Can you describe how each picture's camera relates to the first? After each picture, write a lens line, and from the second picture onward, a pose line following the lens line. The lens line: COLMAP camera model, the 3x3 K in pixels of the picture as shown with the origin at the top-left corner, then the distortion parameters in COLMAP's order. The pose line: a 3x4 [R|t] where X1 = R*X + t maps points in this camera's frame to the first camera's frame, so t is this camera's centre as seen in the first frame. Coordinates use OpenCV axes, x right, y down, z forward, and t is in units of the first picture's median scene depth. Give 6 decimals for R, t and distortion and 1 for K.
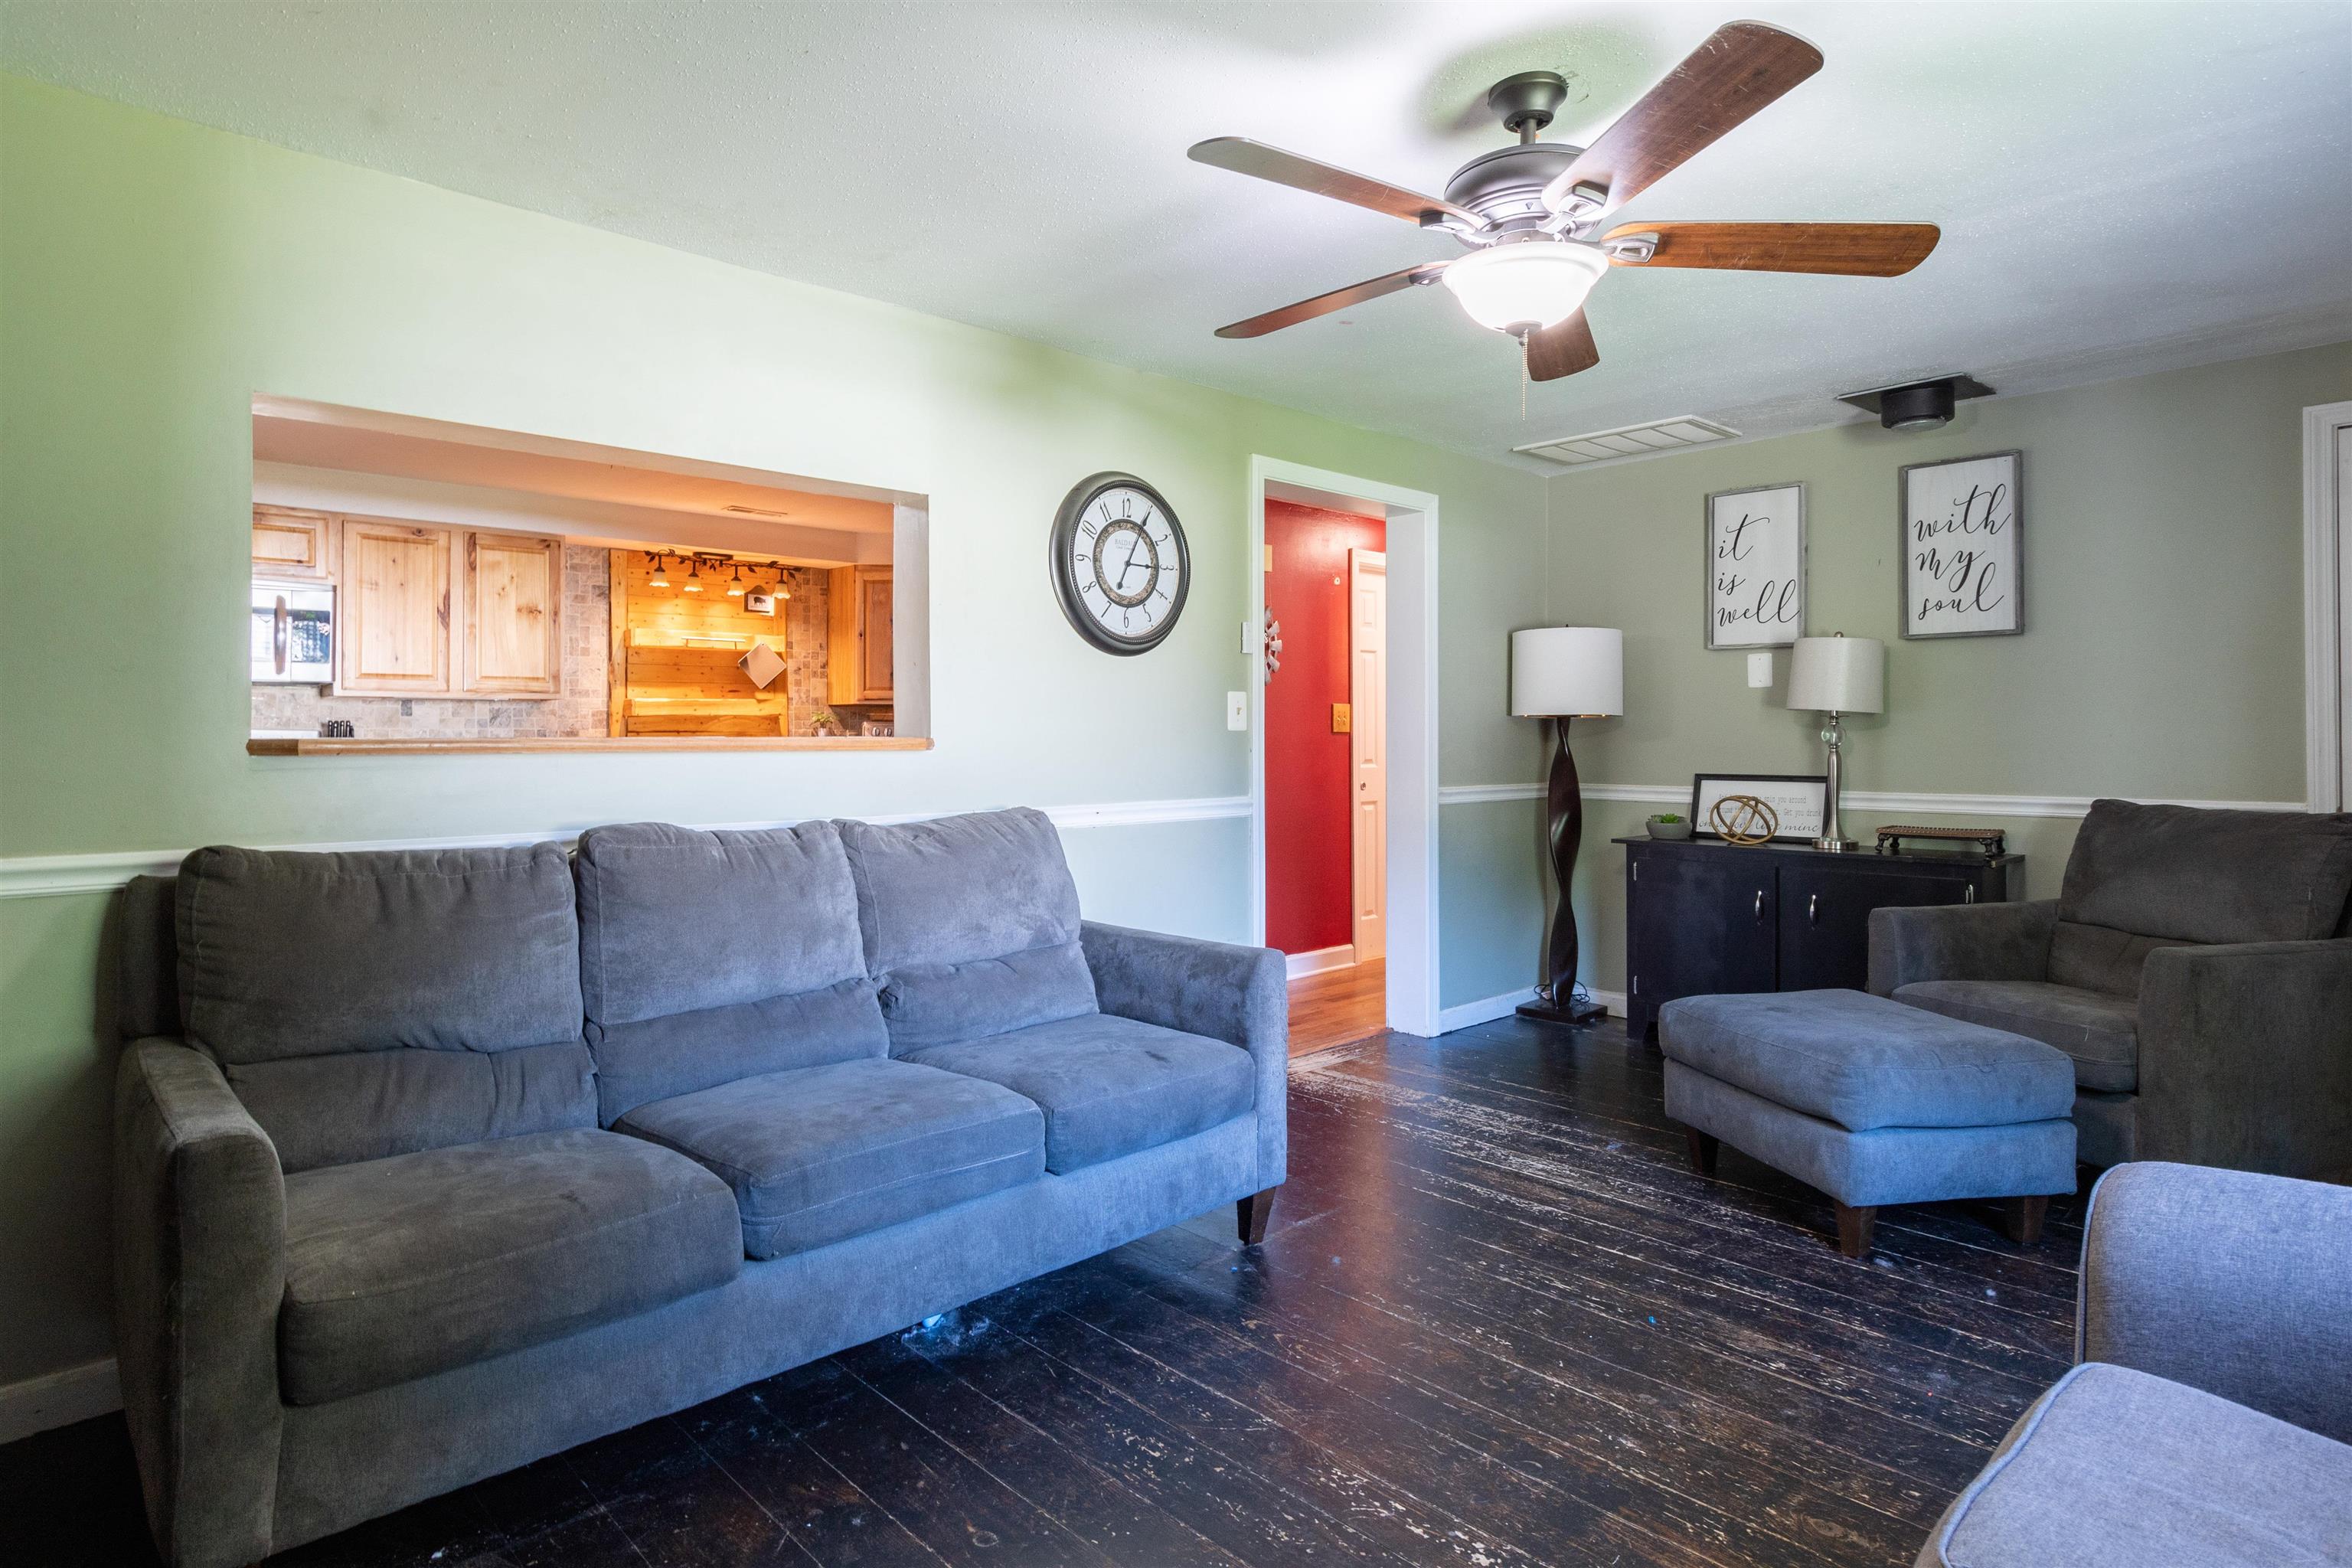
lens RADIAL K [[1256.2, 0, 1179.7], [0, 1256.2, 737.1], [0, 0, 1]] dist [0.005452, -0.013027]
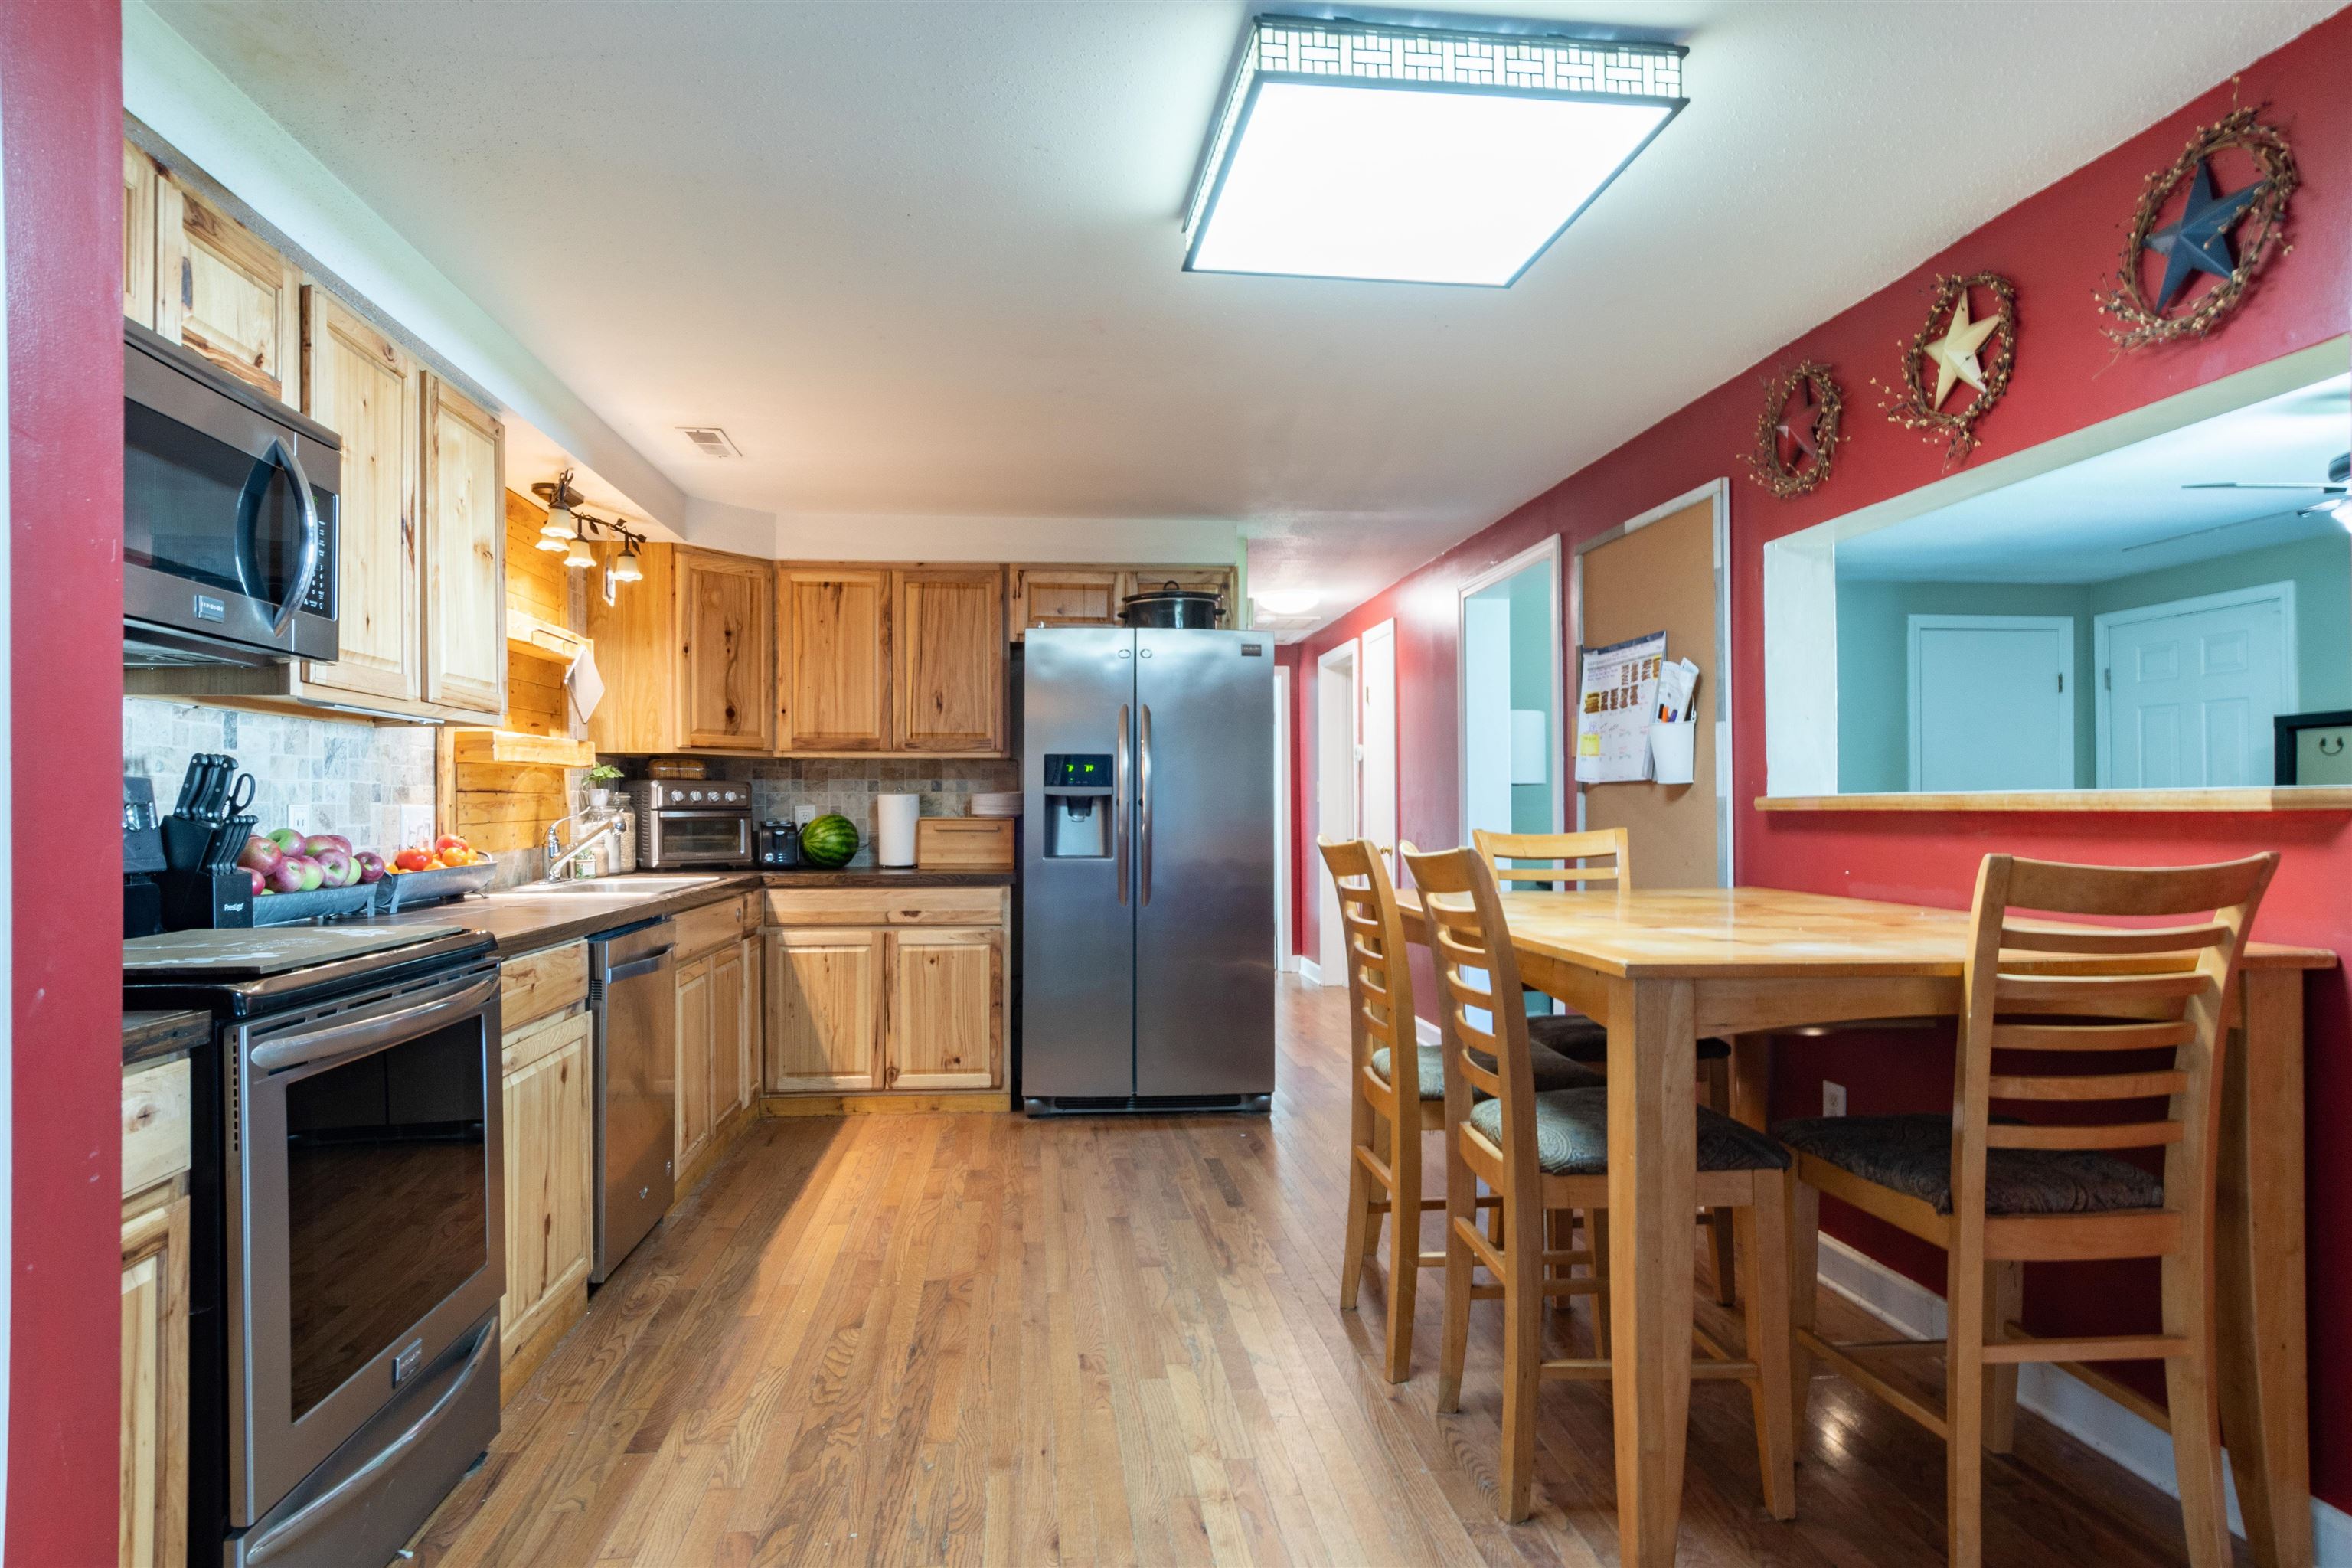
lens RADIAL K [[1260.3, 0, 1129.8], [0, 1260.3, 799.1], [0, 0, 1]] dist [-0.005237, -0.000815]
pose [[0.630875, 0.004959, 0.775869, -1.412280], [0.001744, 0.999968, -0.007809, 0.008498], [-0.775883, 0.006280, 0.630846, 0.894914]]
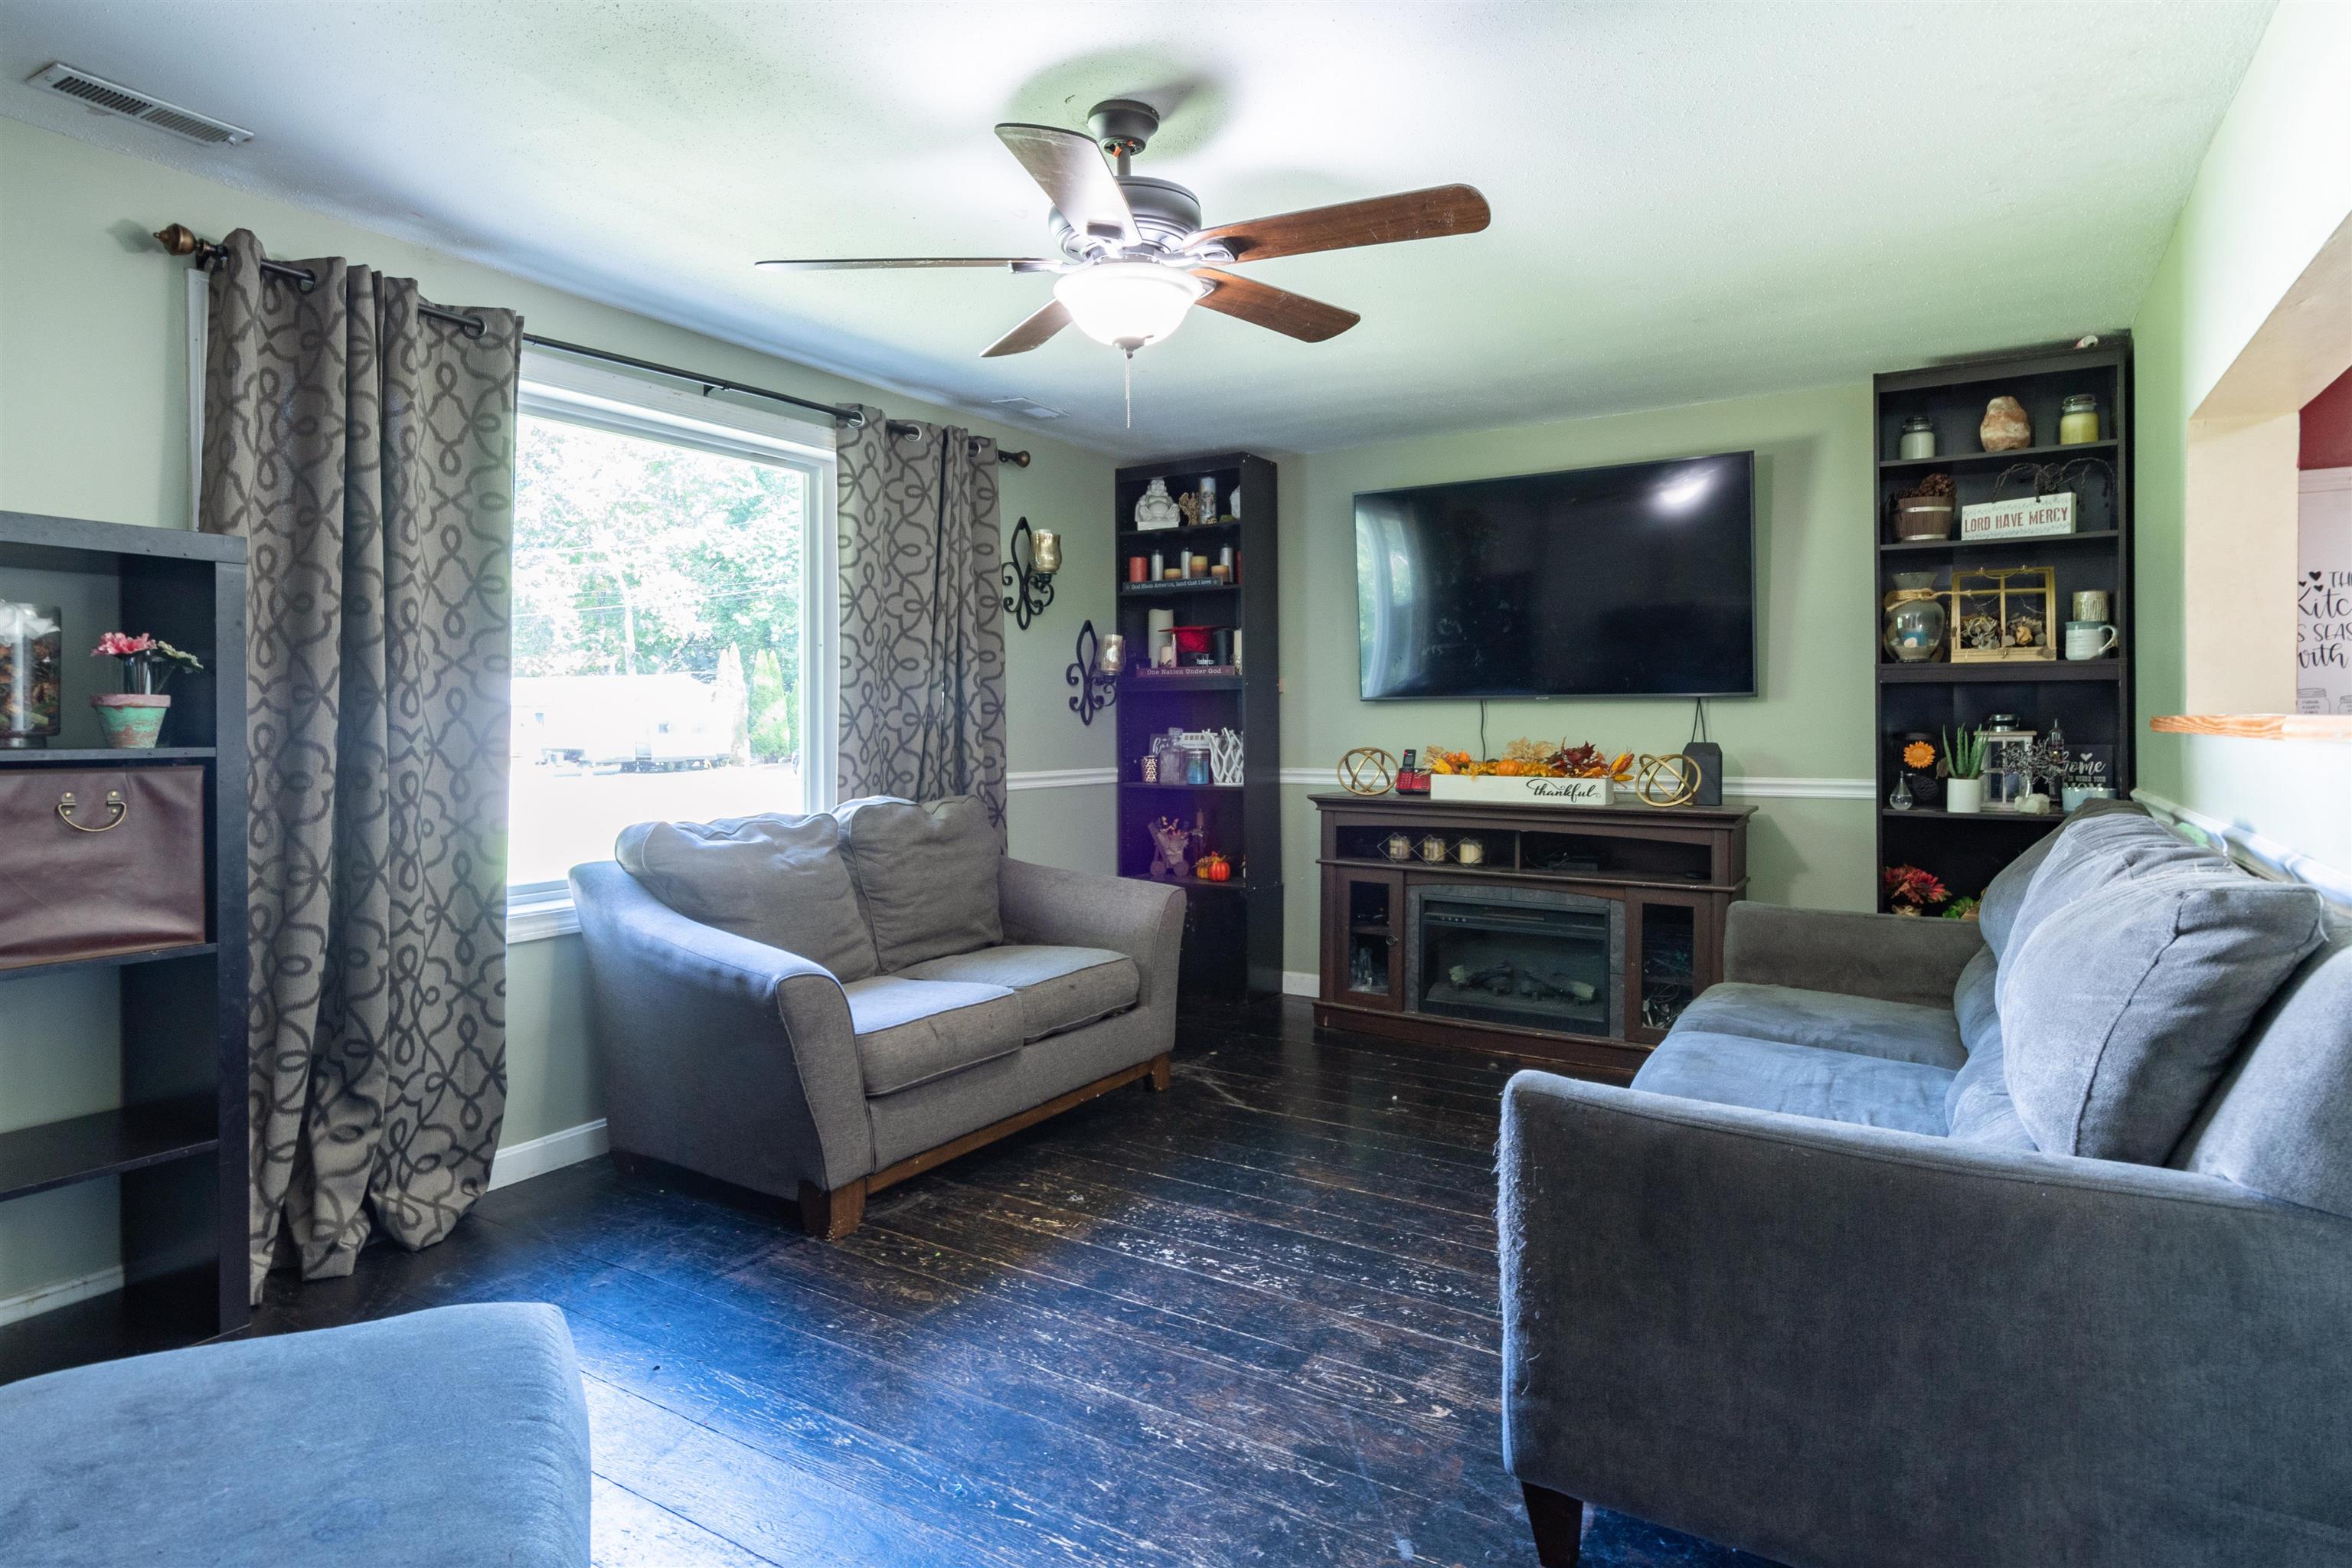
lens RADIAL K [[1296.1, 0, 1120.4], [0, 1296.1, 721.4], [0, 0, 1]] dist [0.004806, 0.000517]
pose [[-0.976251, 0.003895, -0.216606, 0.363656], [0.003912, 0.999992, 0.000351, 0.001875], [0.216605, -0.000505, -0.976259, 1.448032]]
